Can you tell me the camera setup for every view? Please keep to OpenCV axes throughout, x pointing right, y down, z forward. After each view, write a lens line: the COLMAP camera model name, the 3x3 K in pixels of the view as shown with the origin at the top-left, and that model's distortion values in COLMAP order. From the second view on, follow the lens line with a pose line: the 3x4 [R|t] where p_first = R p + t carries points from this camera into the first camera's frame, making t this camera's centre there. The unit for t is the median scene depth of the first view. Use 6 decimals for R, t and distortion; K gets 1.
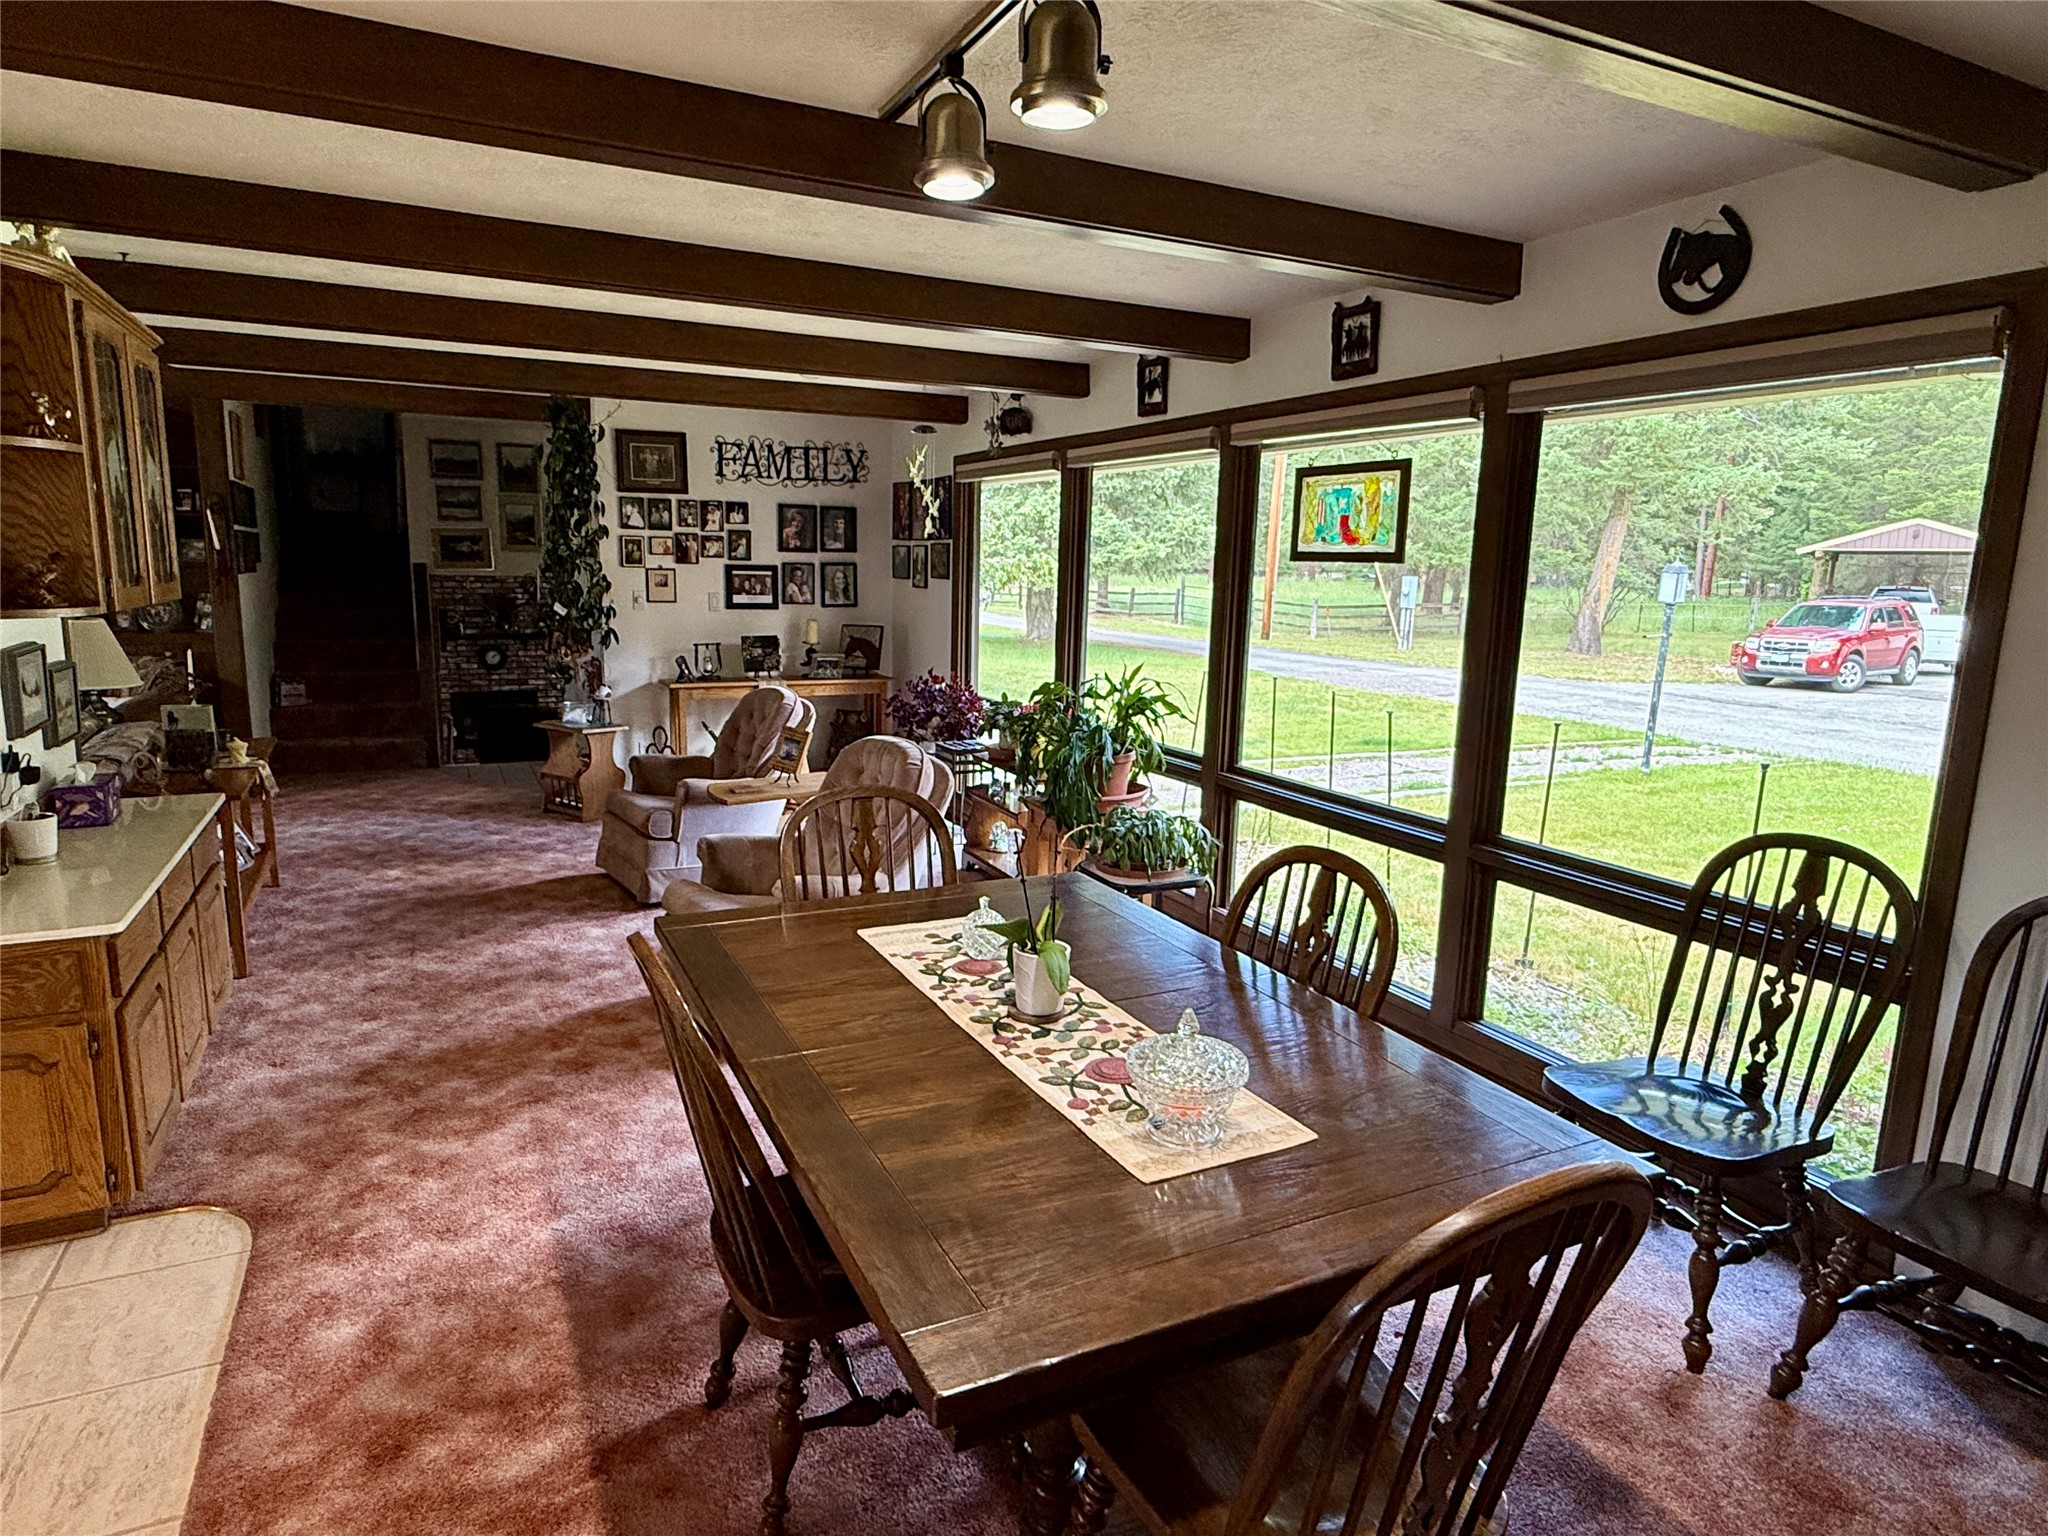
lens RADIAL K [[1181.0, 0, 1015.2], [0, 1181.0, 776.0], [0, 0, 1]] dist [-0.004036, 0.005540]
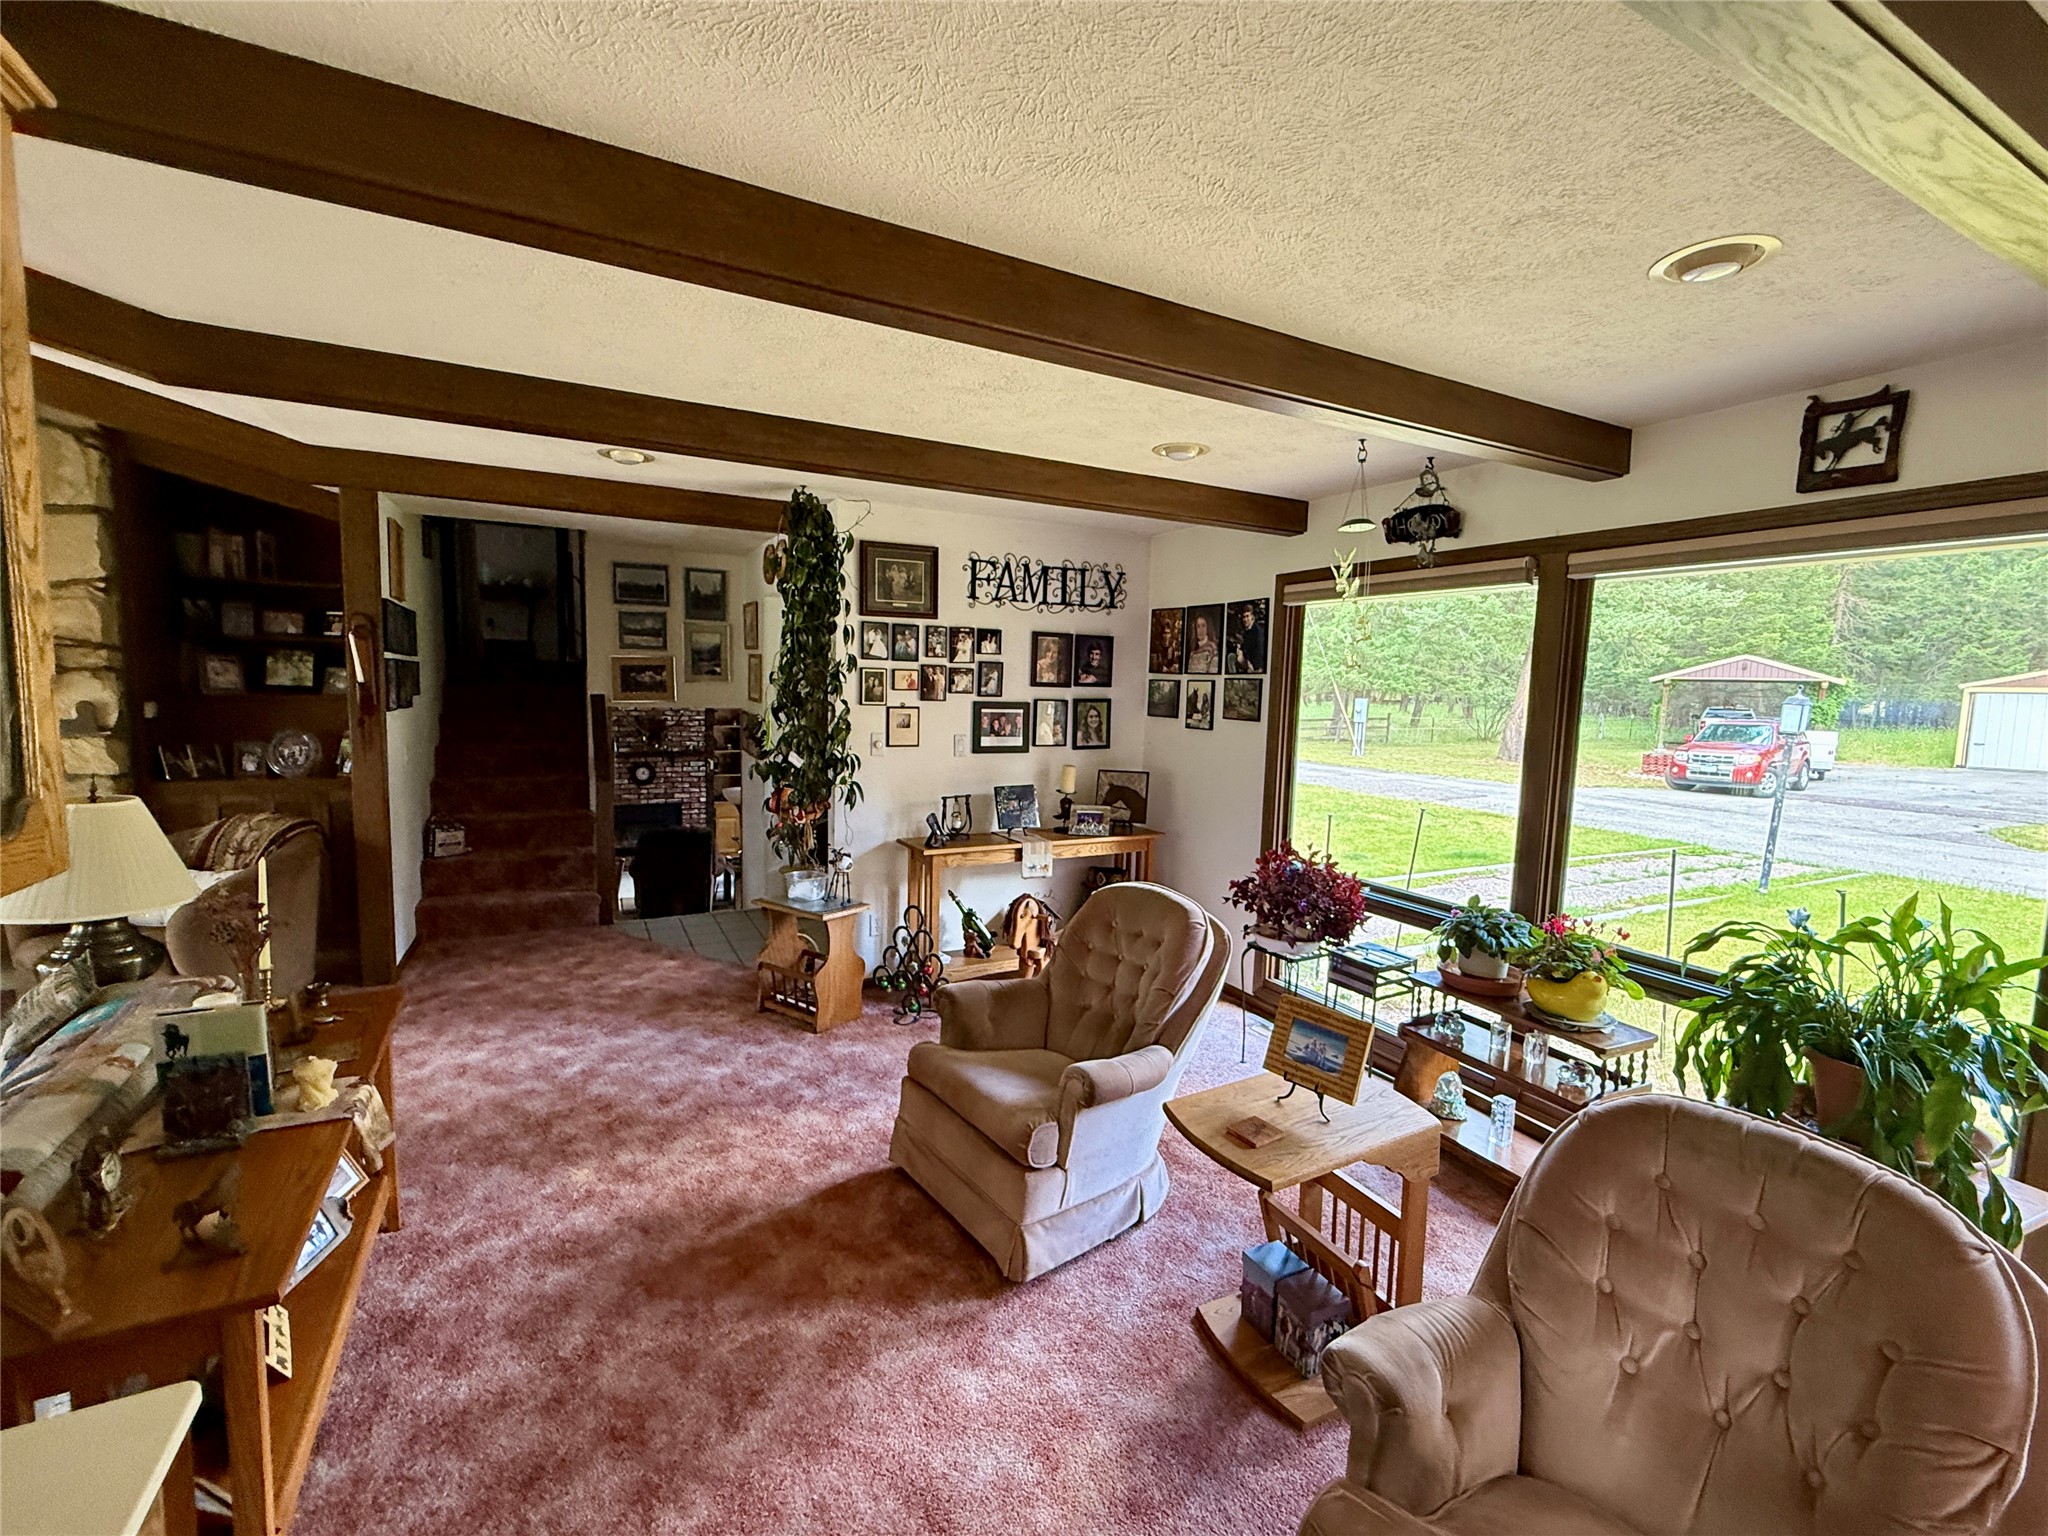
lens RADIAL K [[872.9, 0, 1022.1], [0, 872.9, 768.6], [0, 0, 1]] dist [0.000270, -0.000311]
pose [[0.999701, 0.001872, 0.024371, -0.239214], [0.000128, 0.996651, -0.081776, -0.084343], [-0.024443, 0.081755, 0.996353, 0.400214]]
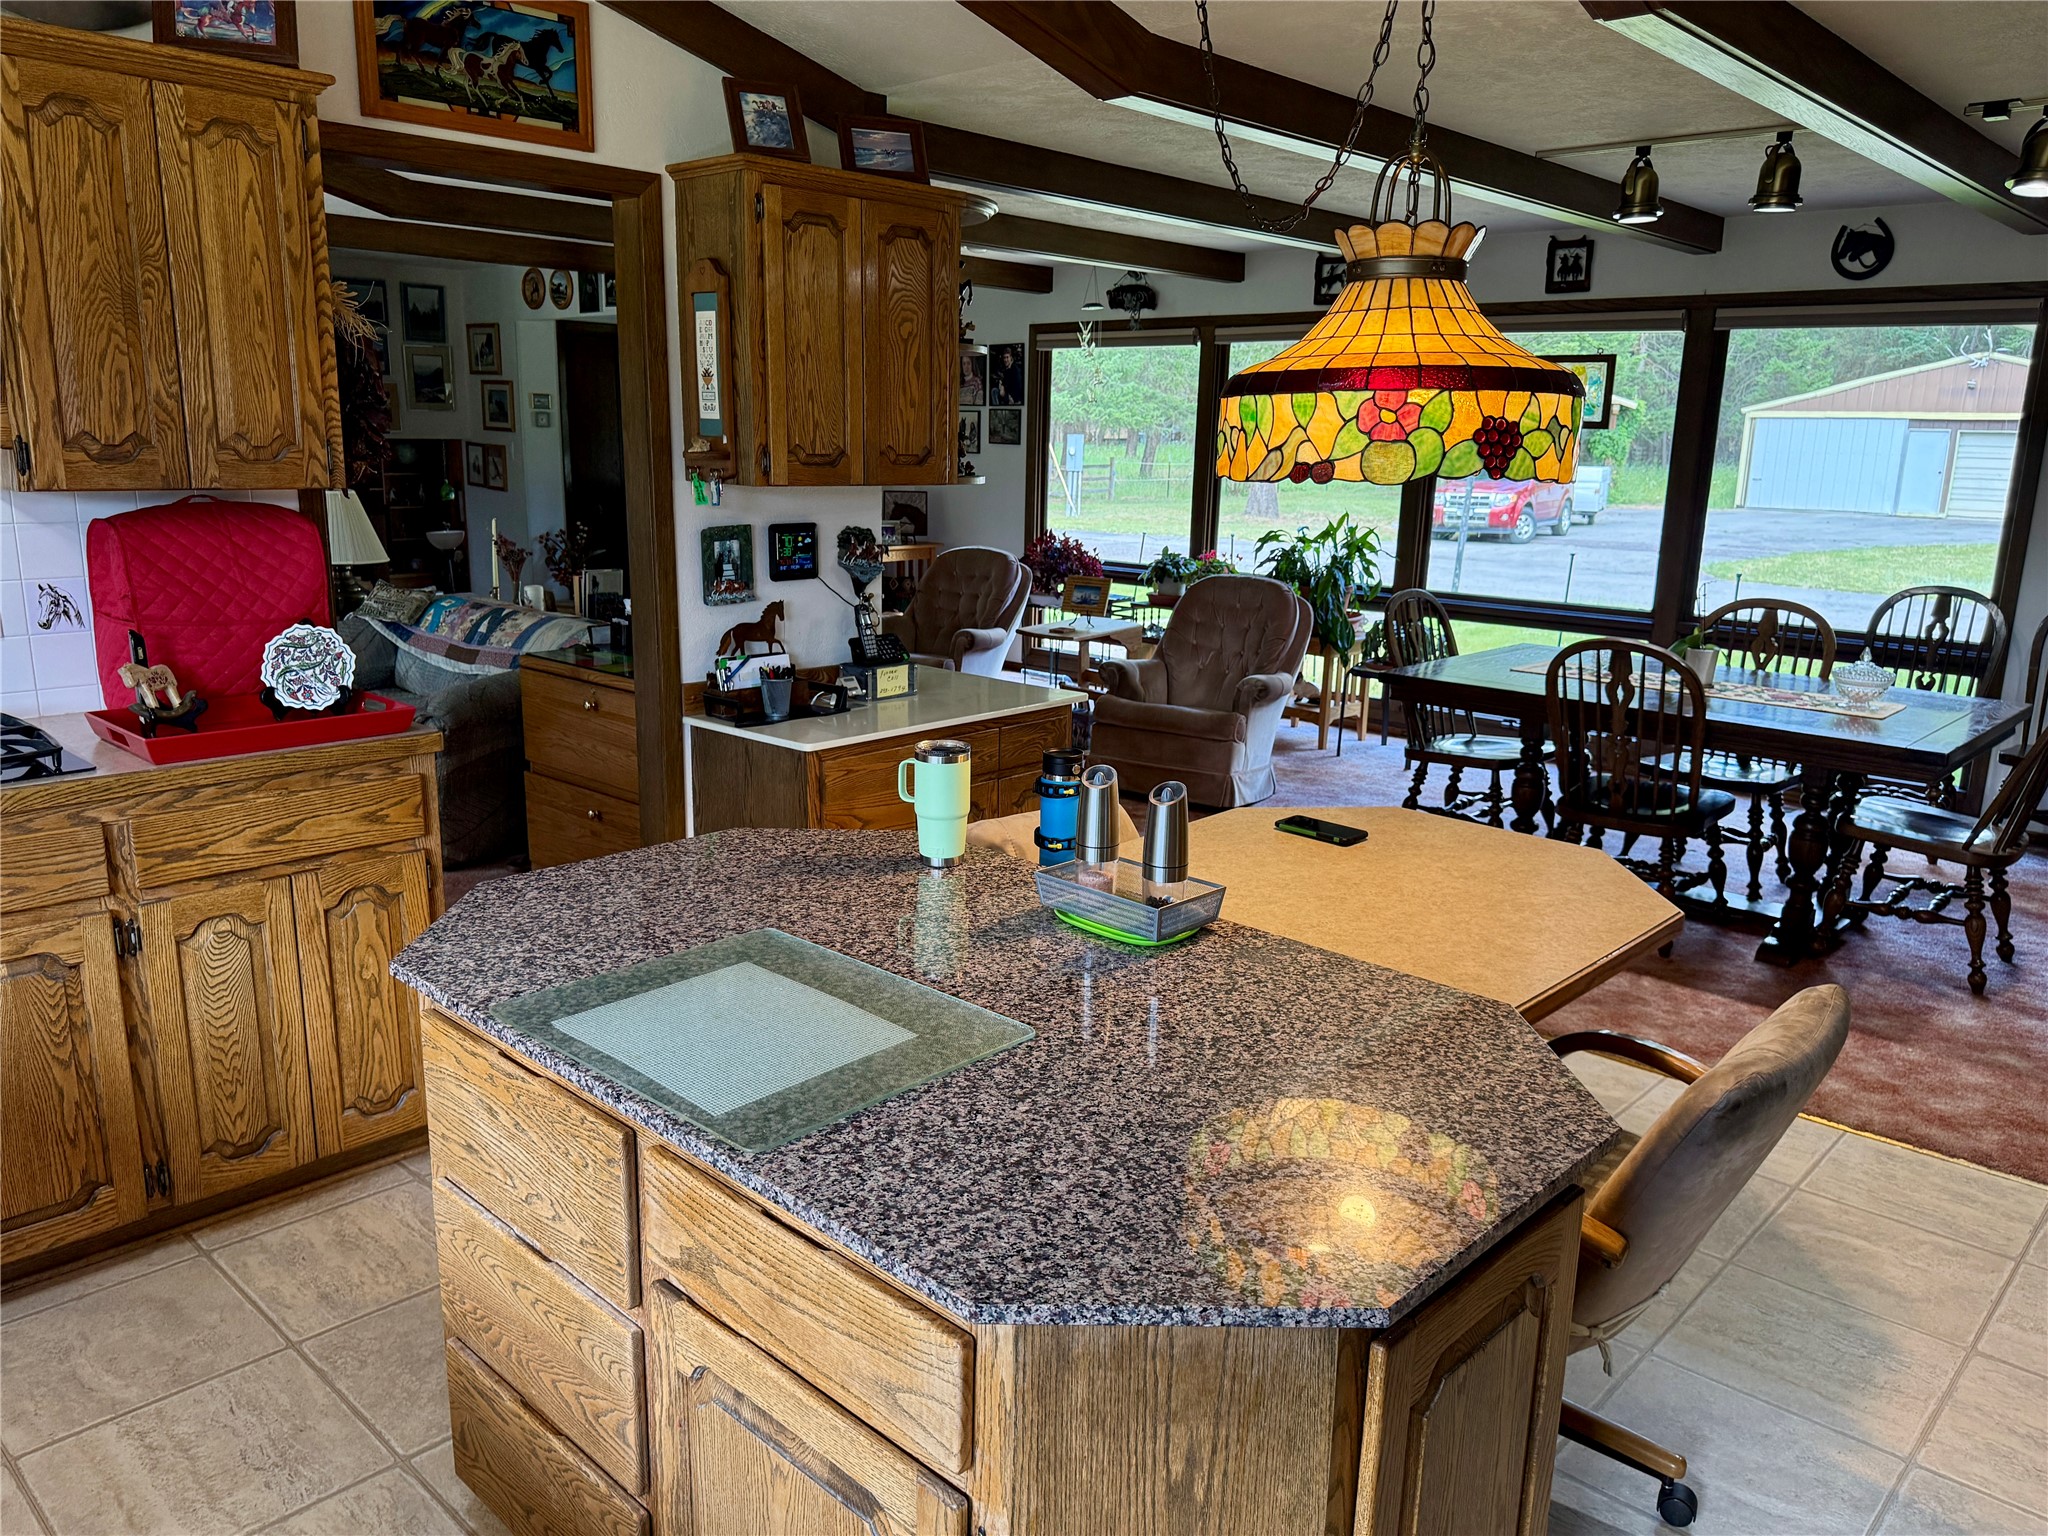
lens RADIAL K [[1484.7, 0, 1020.6], [0, 1484.7, 776.1], [0, 0, 1]] dist [0.046176, -0.047237]
pose [[0.935160, -0.083806, 0.344168, -0.535605], [0.063079, 0.995479, 0.071006, 0.032949], [-0.348563, -0.044692, 0.936219, -0.245223]]
